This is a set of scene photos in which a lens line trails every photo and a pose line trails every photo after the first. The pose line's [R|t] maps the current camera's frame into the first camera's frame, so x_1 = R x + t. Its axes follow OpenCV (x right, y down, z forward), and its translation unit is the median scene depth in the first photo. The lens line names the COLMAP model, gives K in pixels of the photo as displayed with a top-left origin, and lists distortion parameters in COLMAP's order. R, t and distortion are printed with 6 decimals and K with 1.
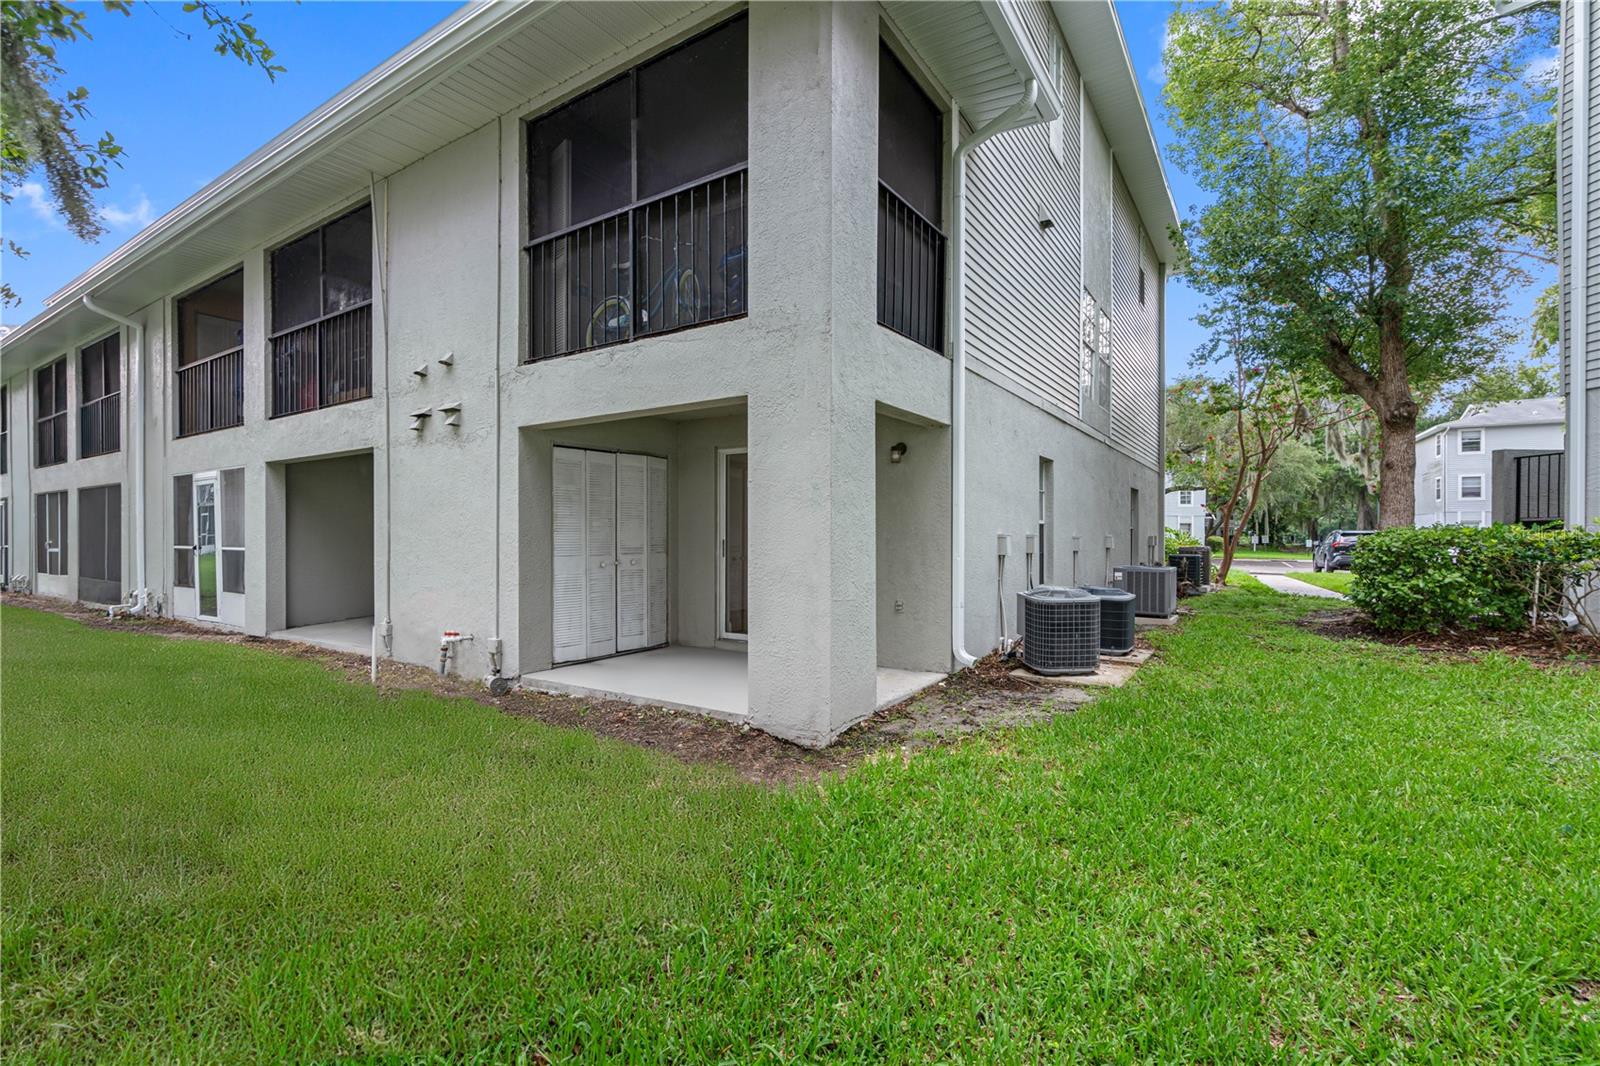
lens RADIAL K [[752.9, 0, 801.0], [0, 752.9, 539.3], [0, 0, 1]] dist [-0.009857, 0.004271]
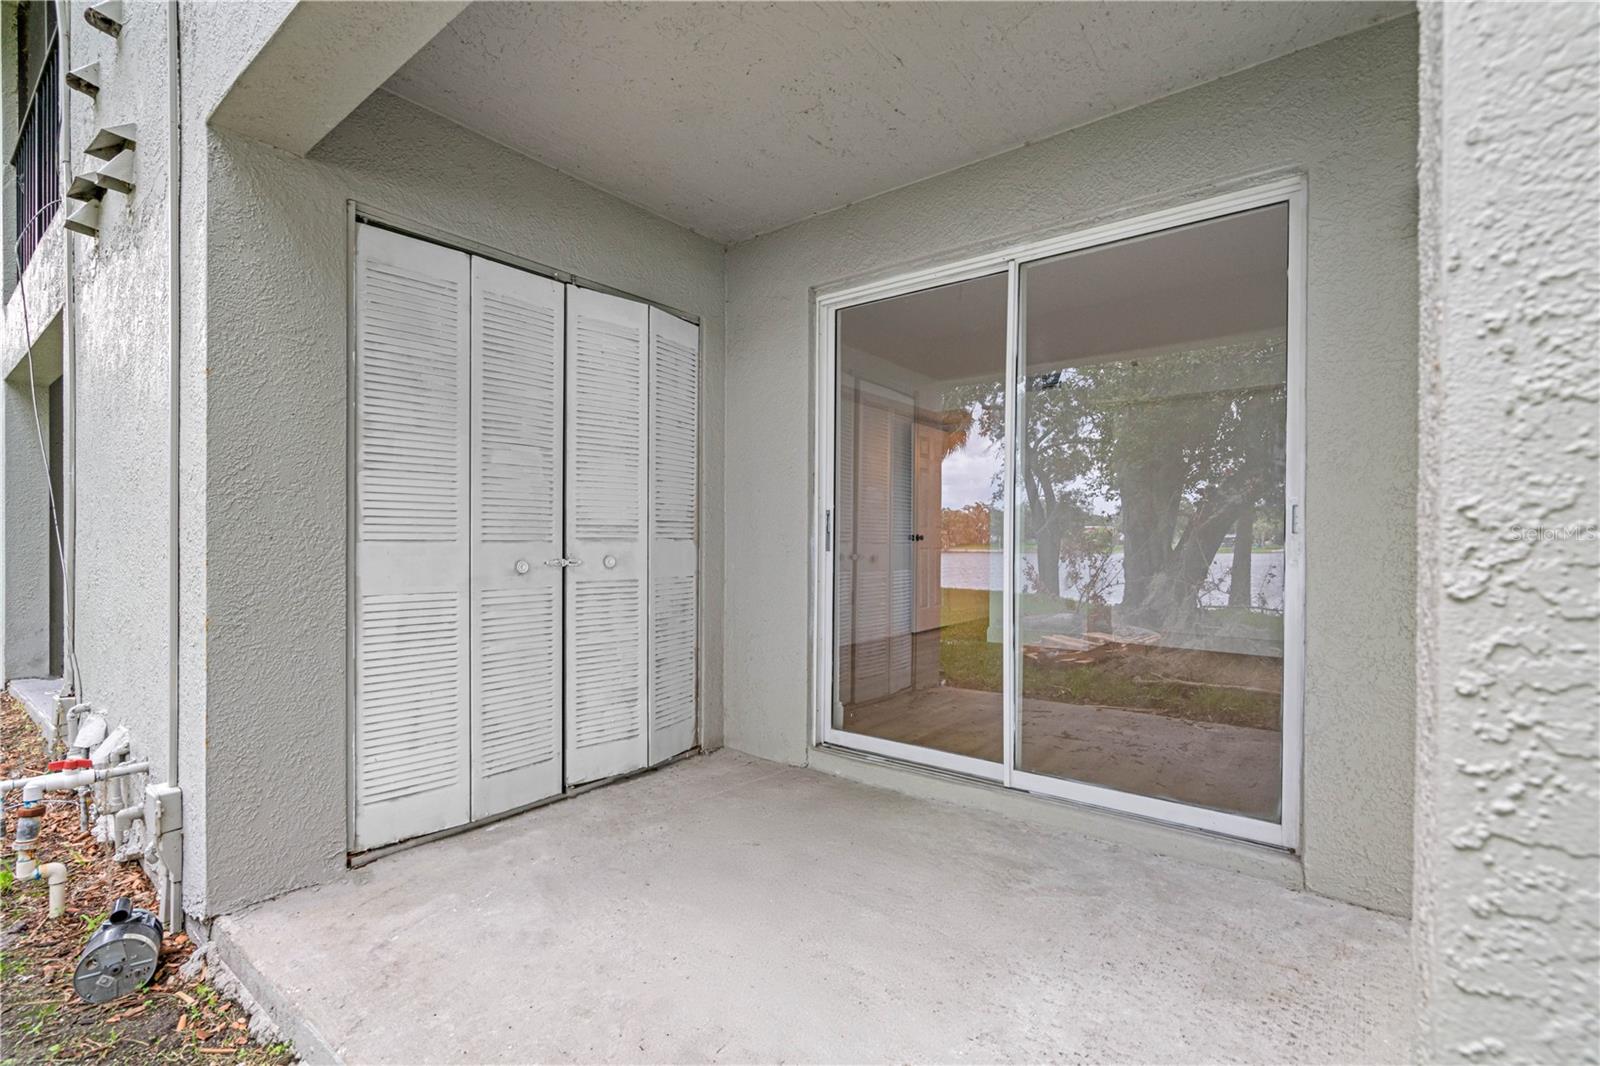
lens RADIAL K [[752.9, 0, 764.4], [0, 752.9, 537.1], [0, 0, 1]] dist [-0.009857, 0.004271]
pose [[0.991621, 0.001675, -0.129167, -0.087781], [-0.002948, 0.999949, -0.009667, 0.021056], [0.129144, 0.009967, 0.991576, 0.603262]]
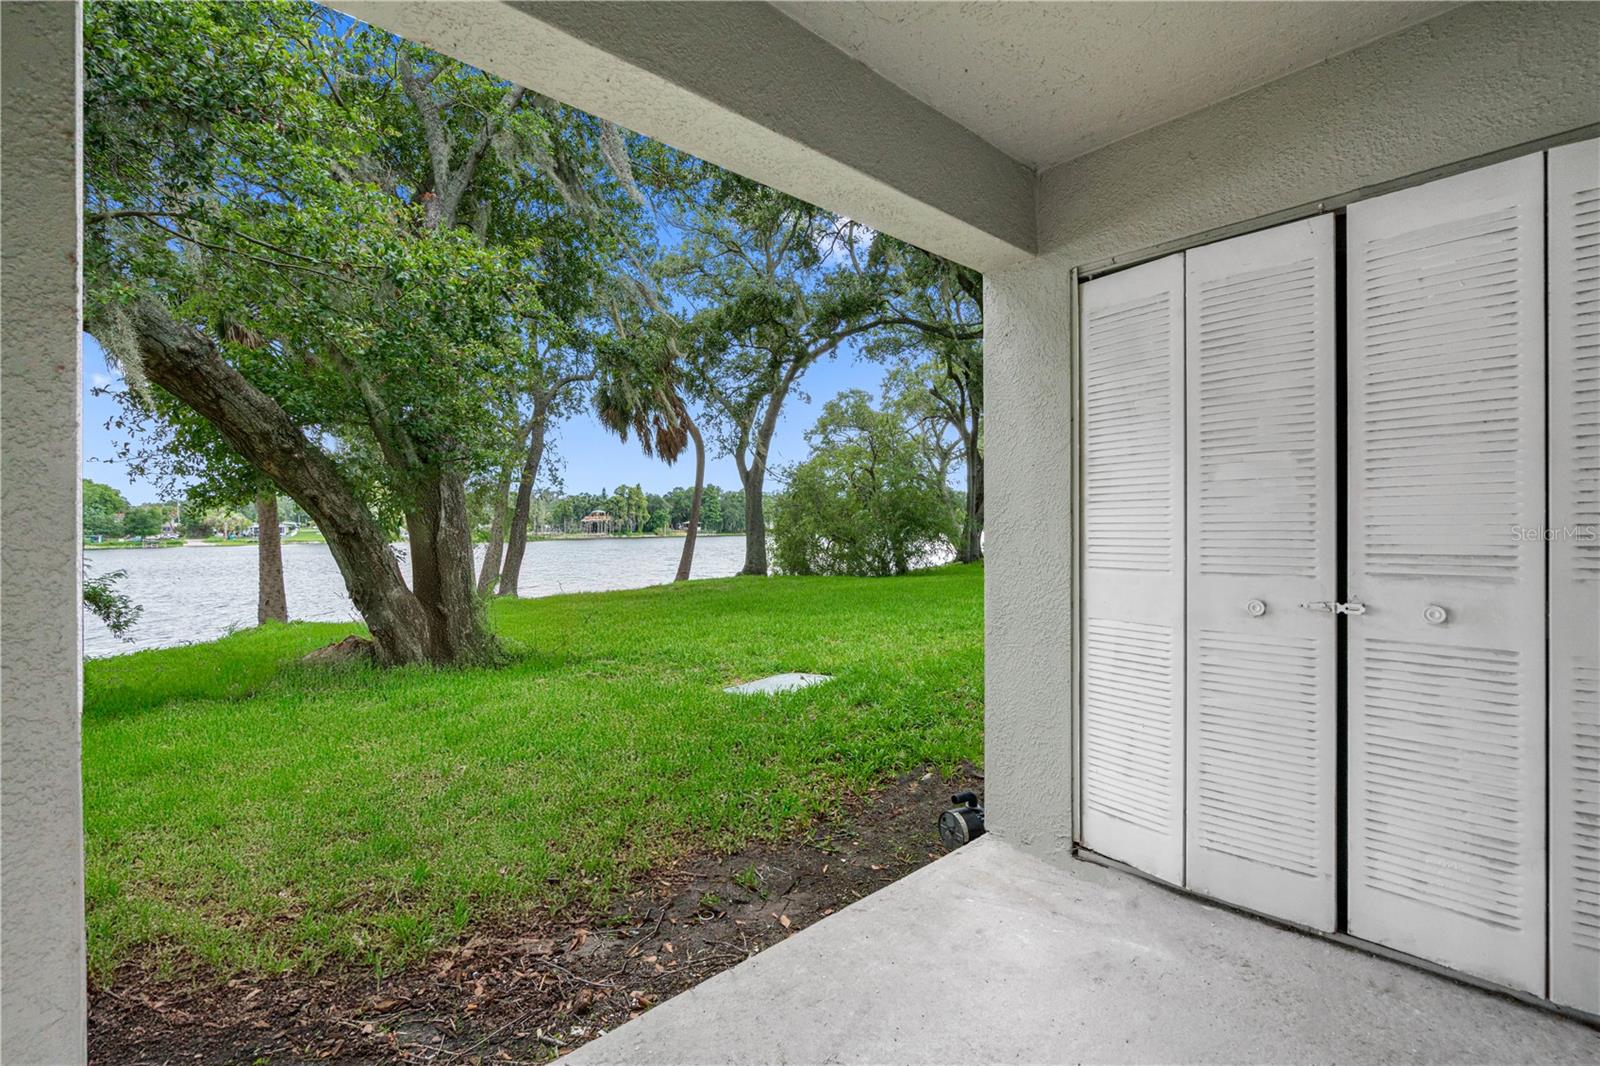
lens RADIAL K [[752.9, 0, 794.2], [0, 752.9, 532.8], [0, 0, 1]] dist [-0.009857, 0.004271]
pose [[-0.271542, 0.002131, -0.962424, 0.072000], [-0.000458, 0.999997, 0.002343, 0.003460], [0.962426, 0.001078, -0.271540, 0.852306]]
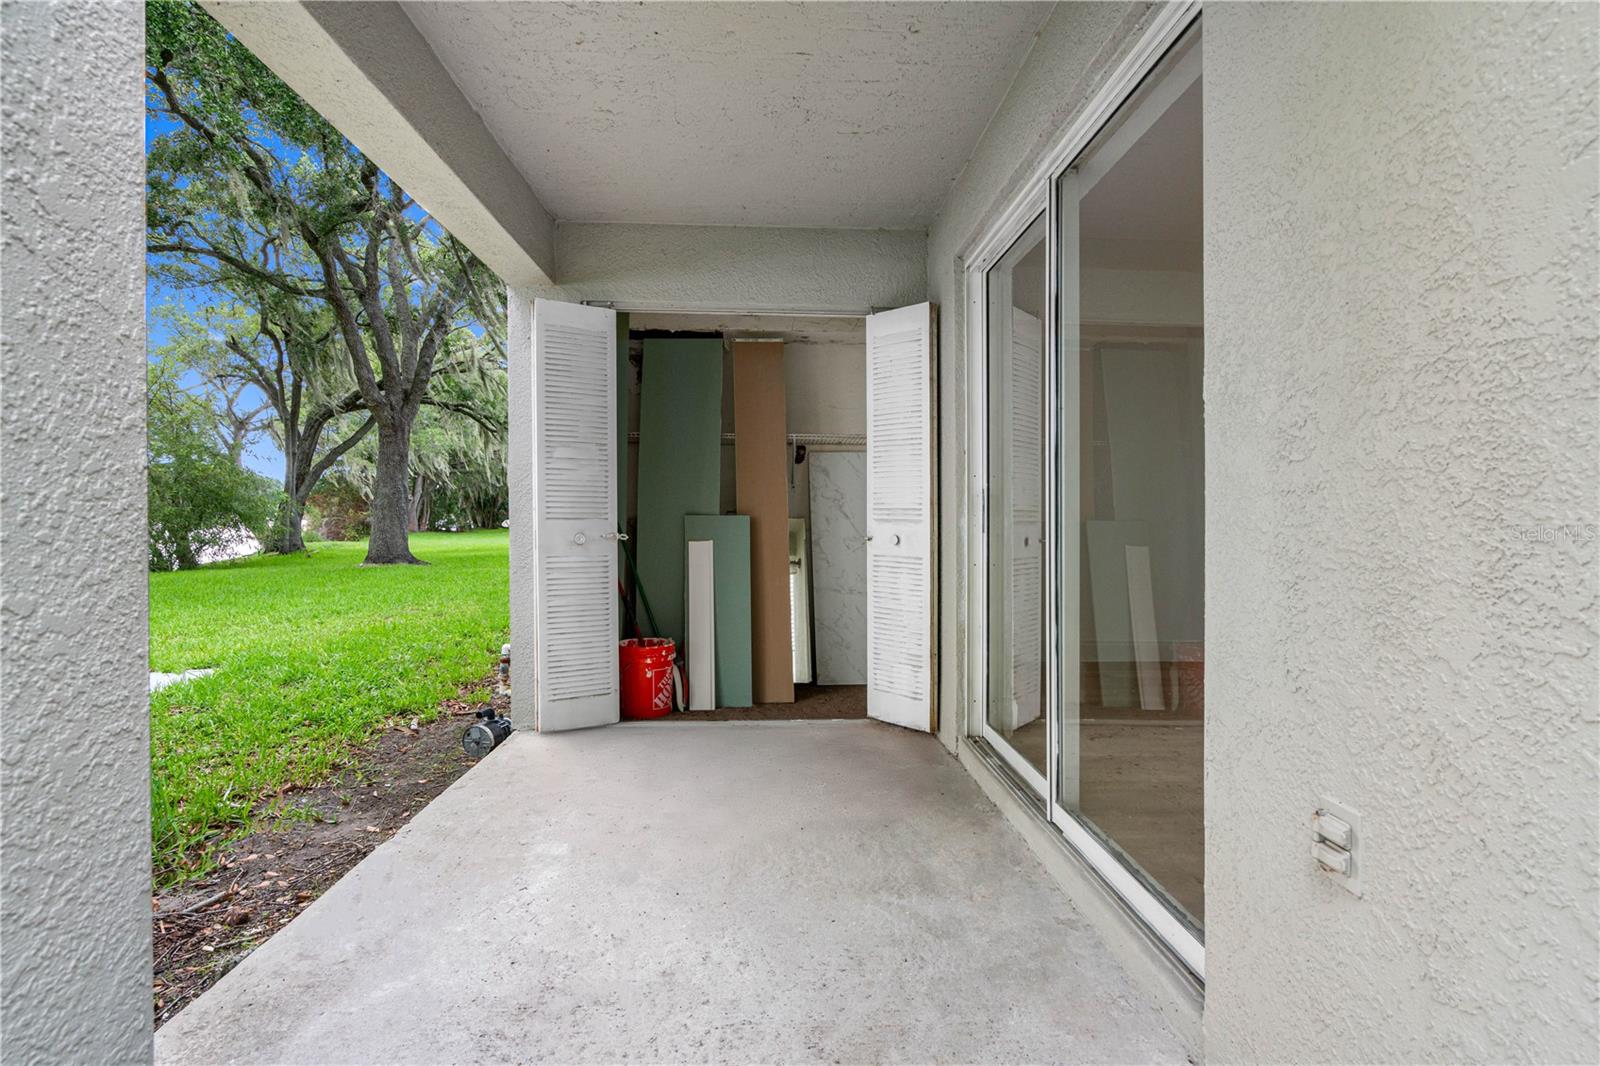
lens RADIAL K [[752.9, 0, 811.6], [0, 752.9, 534.4], [0, 0, 1]] dist [-0.009857, 0.004271]
pose [[0.554683, 0.016538, -0.831898, 0.182610], [-0.008422, 0.999863, 0.014261, 0.020563], [0.832019, -0.000904, 0.554746, 0.737128]]
